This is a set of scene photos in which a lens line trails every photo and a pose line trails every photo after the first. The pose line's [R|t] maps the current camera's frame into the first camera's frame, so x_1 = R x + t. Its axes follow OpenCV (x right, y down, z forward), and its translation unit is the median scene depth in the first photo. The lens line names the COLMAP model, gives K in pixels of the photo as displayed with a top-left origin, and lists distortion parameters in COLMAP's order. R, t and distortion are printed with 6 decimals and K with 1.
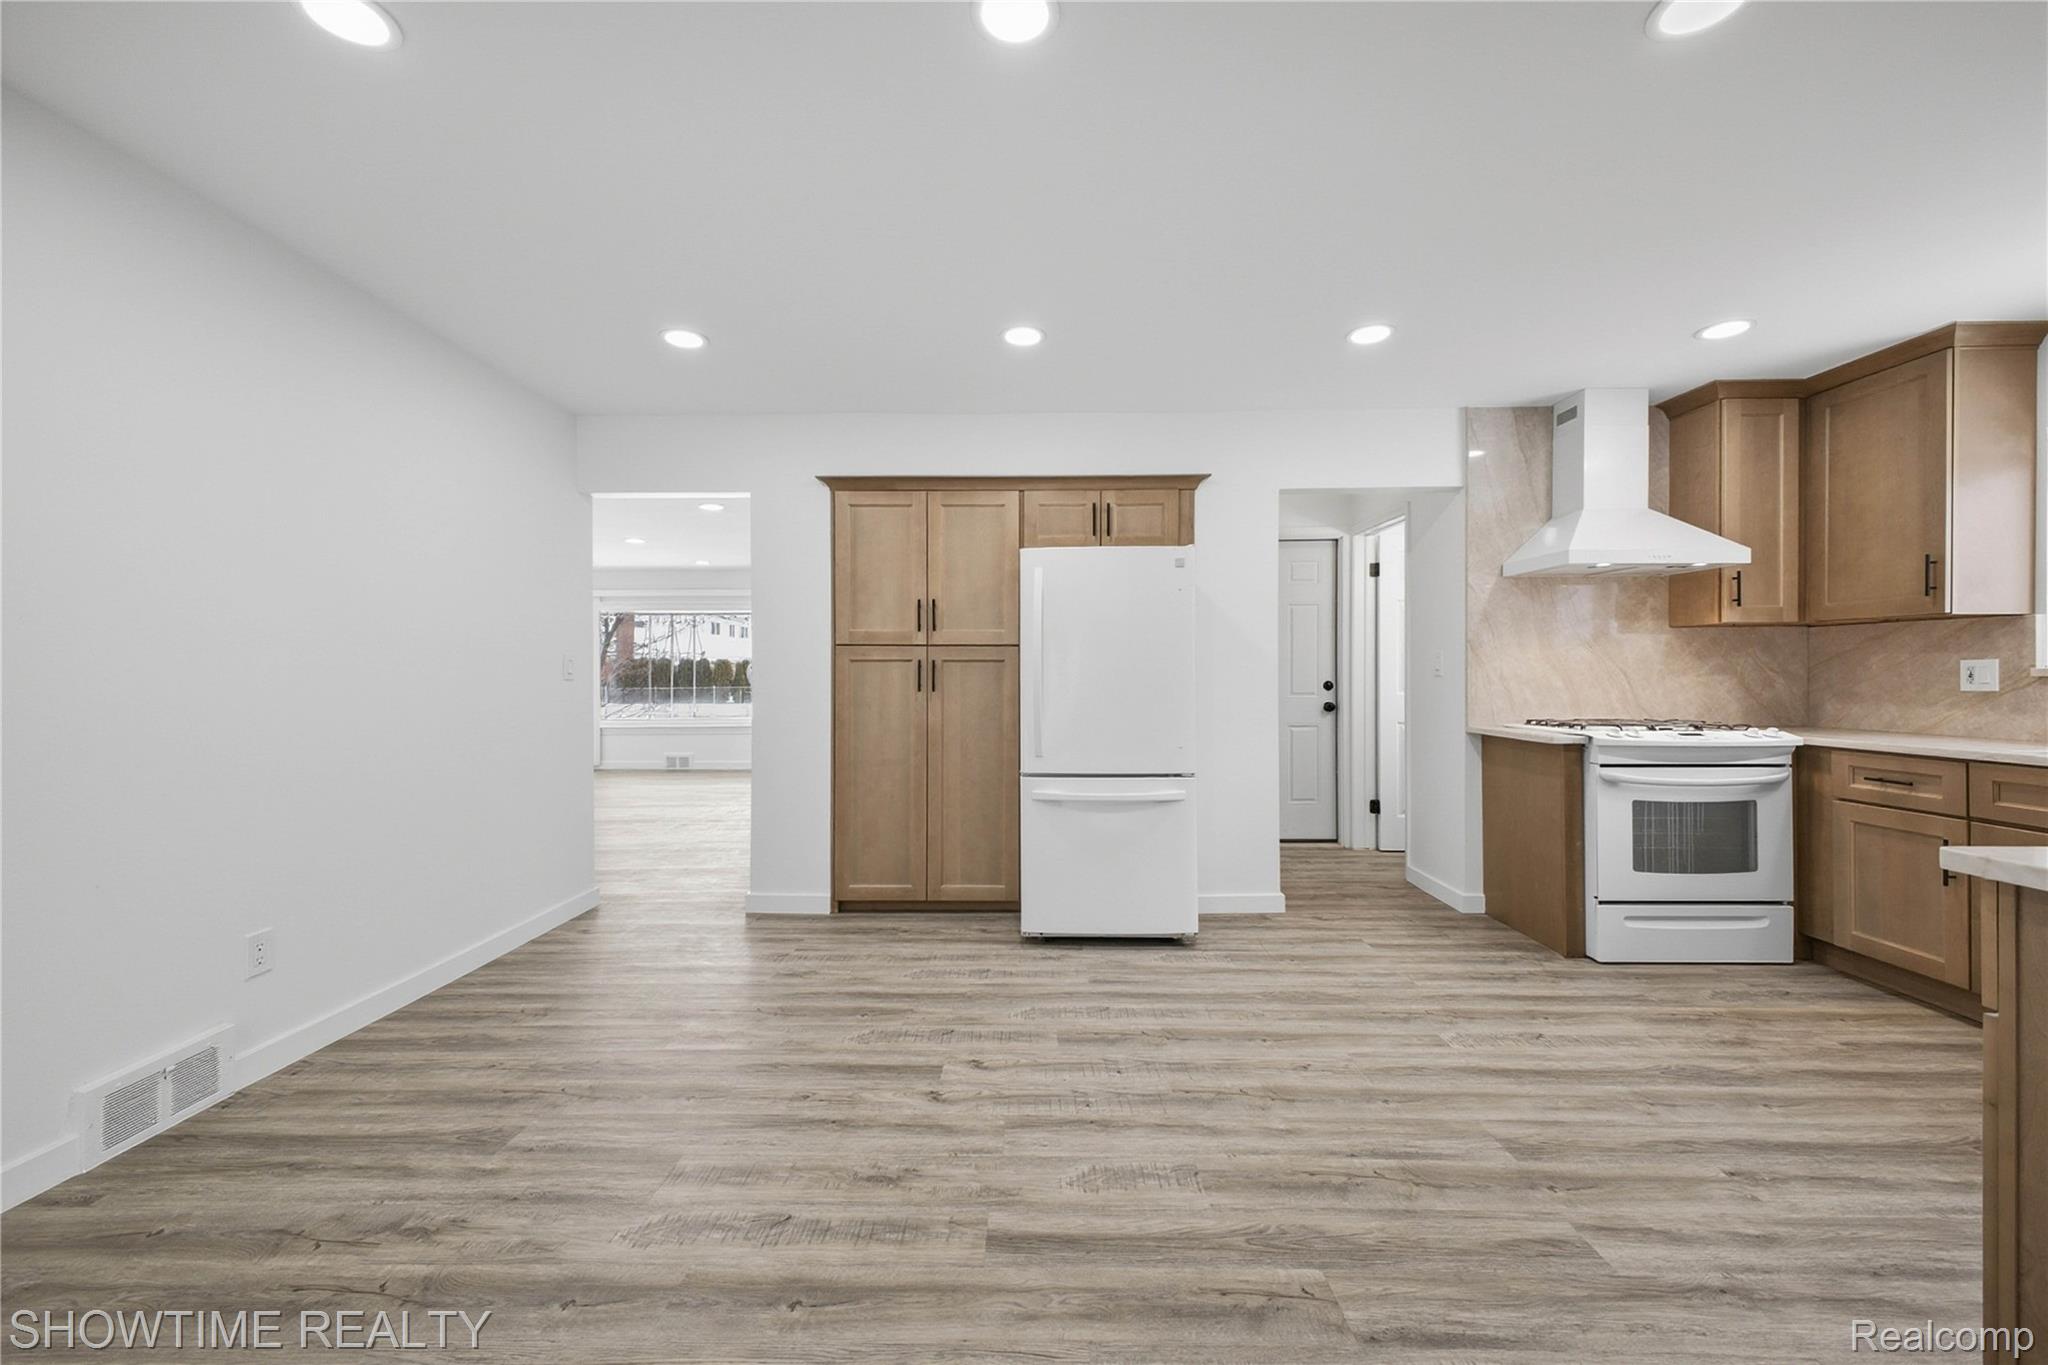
lens RADIAL K [[809.4, 0, 1026.8], [0, 809.4, 675.3], [0, 0, 1]] dist [0.012680, -0.002921]
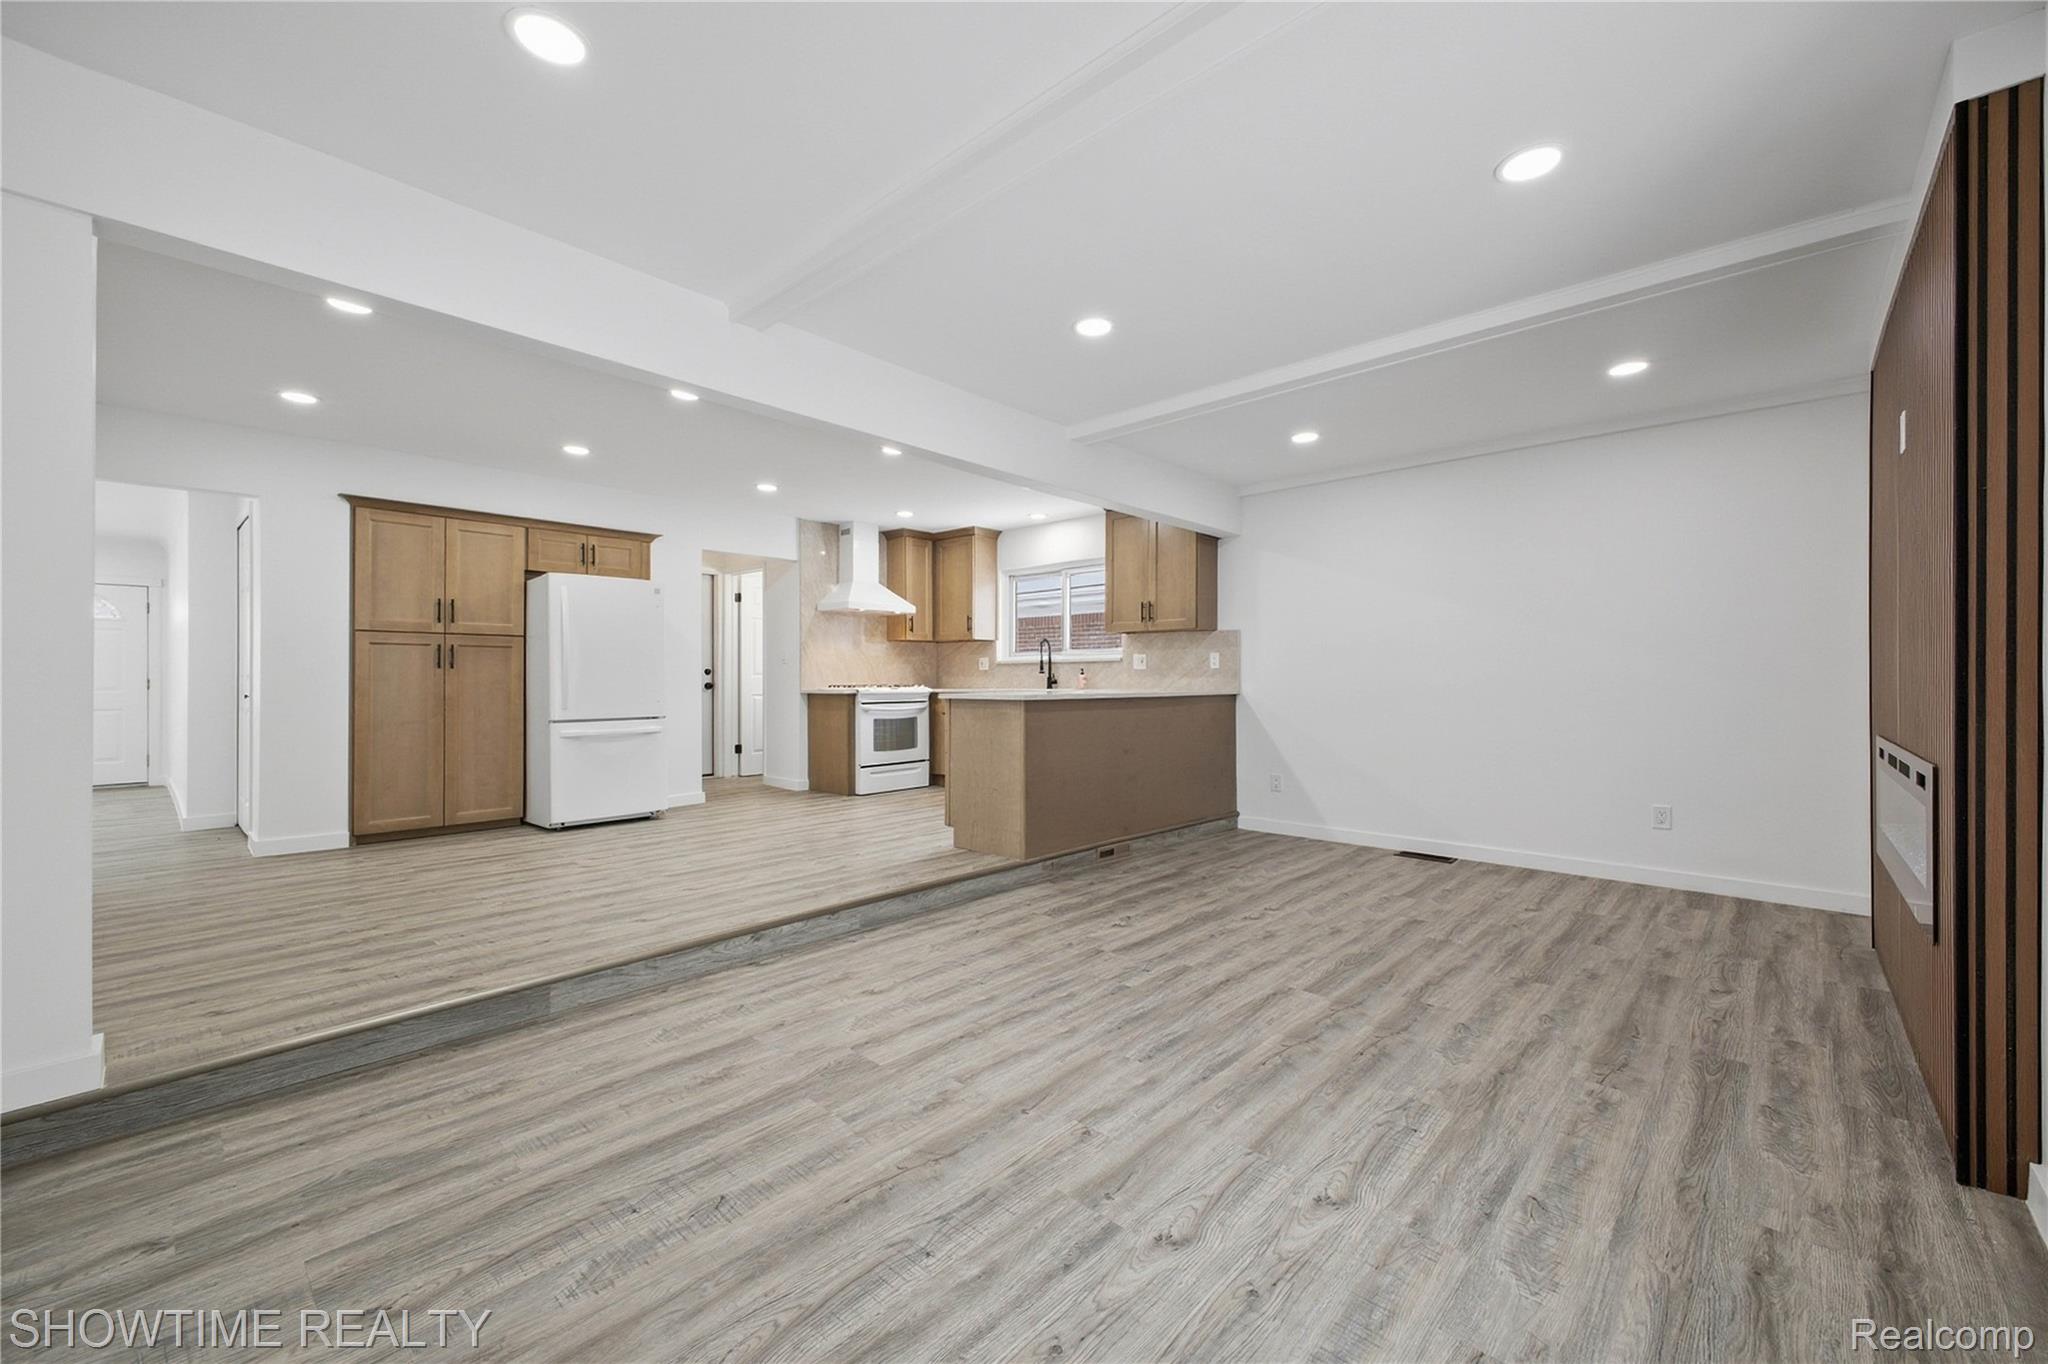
lens RADIAL K [[809.4, 0, 1040.4], [0, 809.4, 682.4], [0, 0, 1]] dist [0.012680, -0.002921]
pose [[0.656930, -0.002548, 0.753947, -0.545893], [0.001798, 0.999997, 0.001812, 0.047249], [-0.753949, 0.000165, 0.656933, -0.695111]]
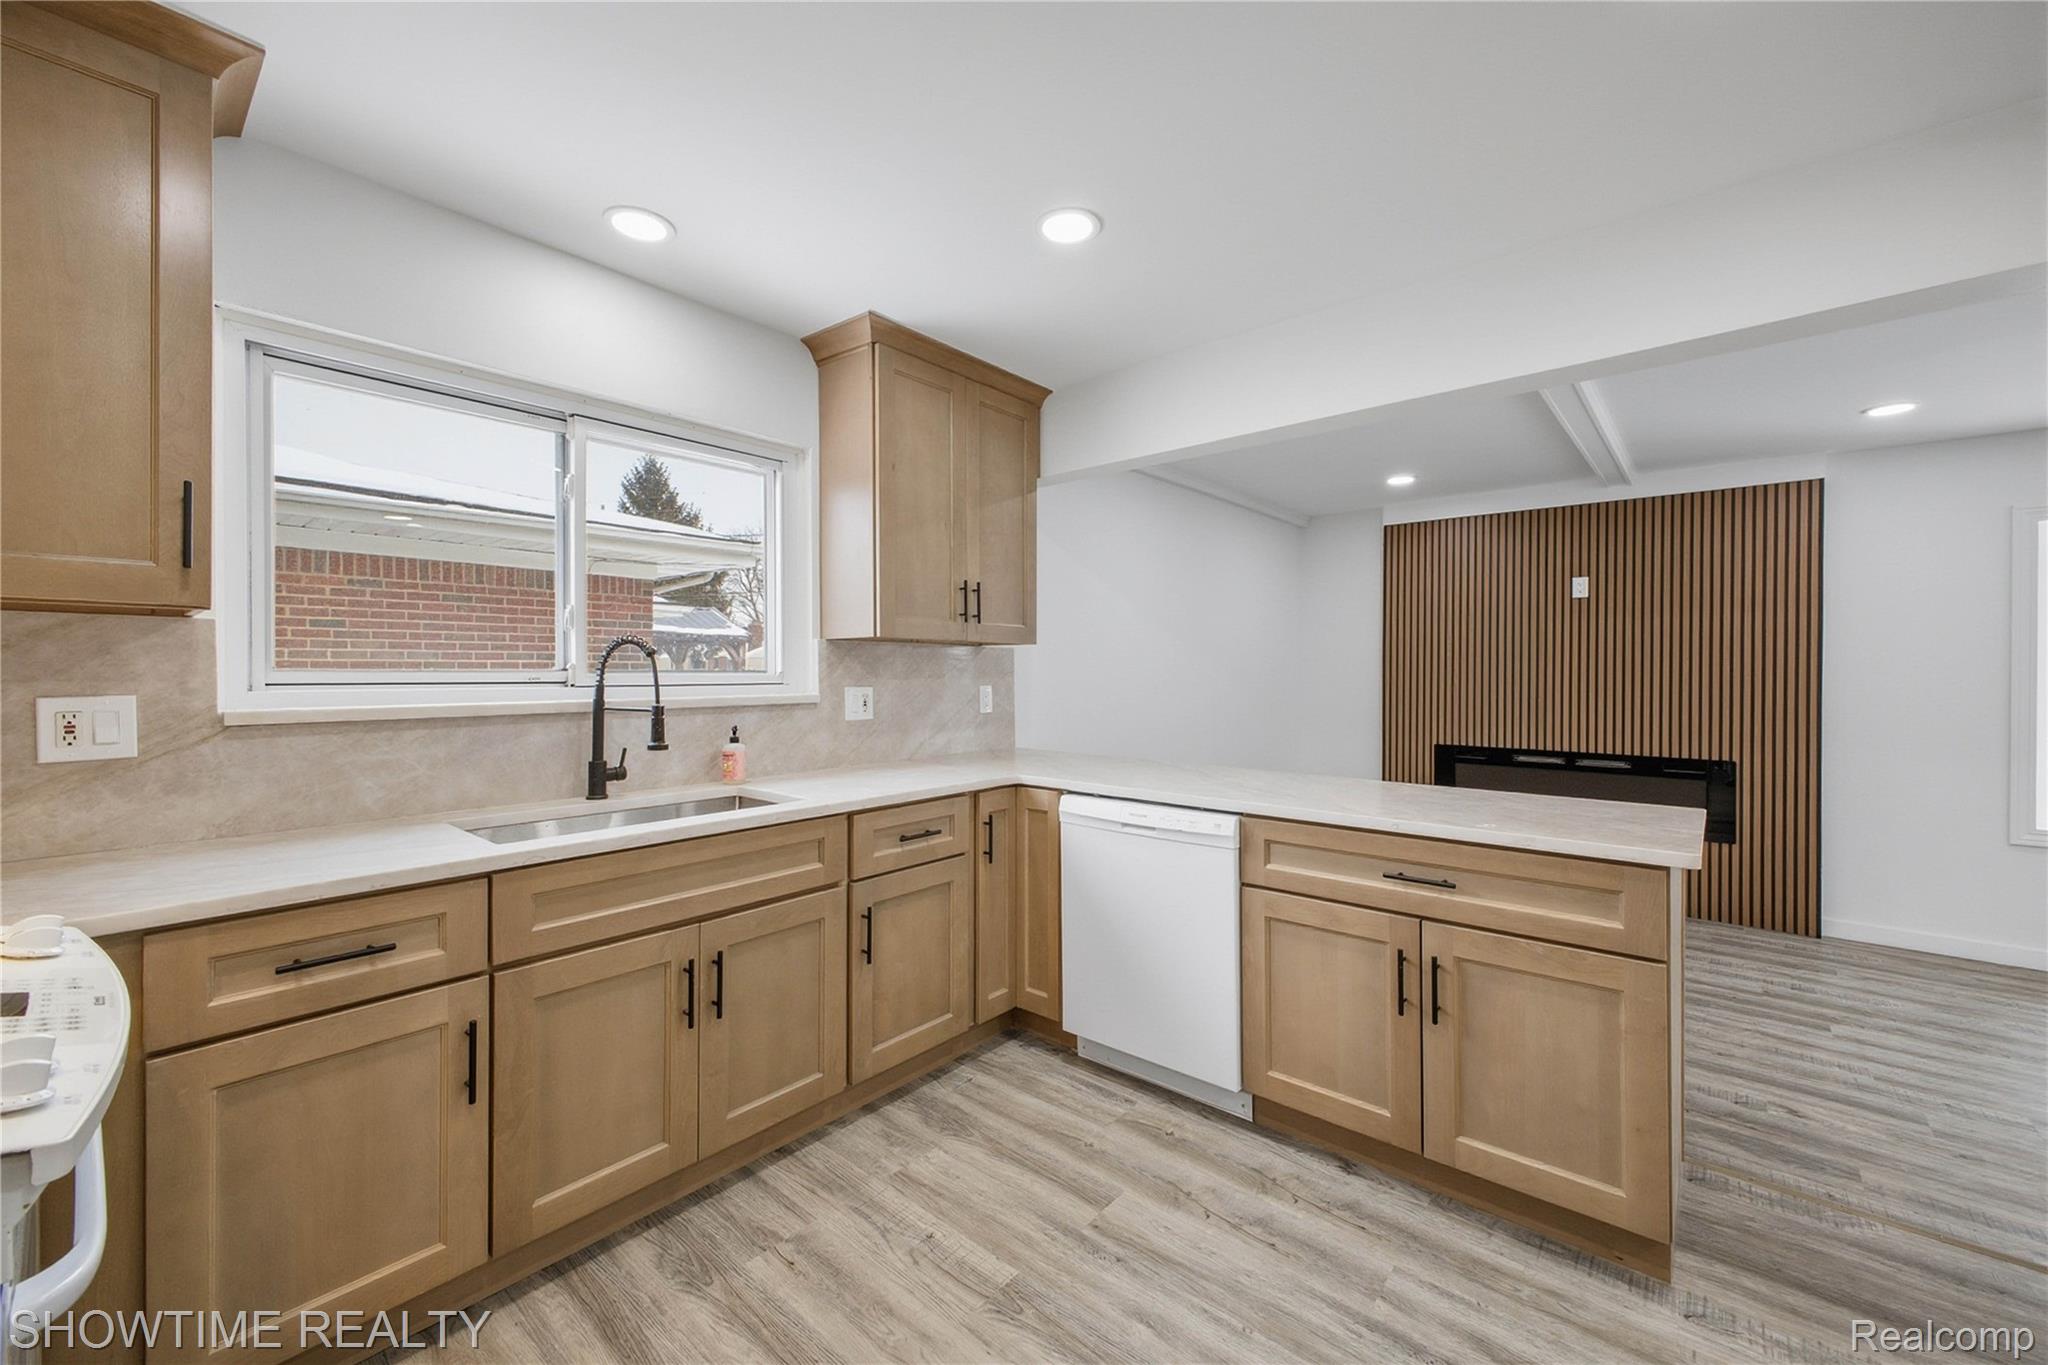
lens RADIAL K [[809.4, 0, 1032.3], [0, 809.4, 667.0], [0, 0, 1]] dist [0.012680, -0.002921]
pose [[-0.768273, -0.003832, 0.640111, 0.358927], [-0.004702, 0.999989, 0.000343, -0.036522], [-0.640105, -0.002747, -0.768282, 0.915067]]
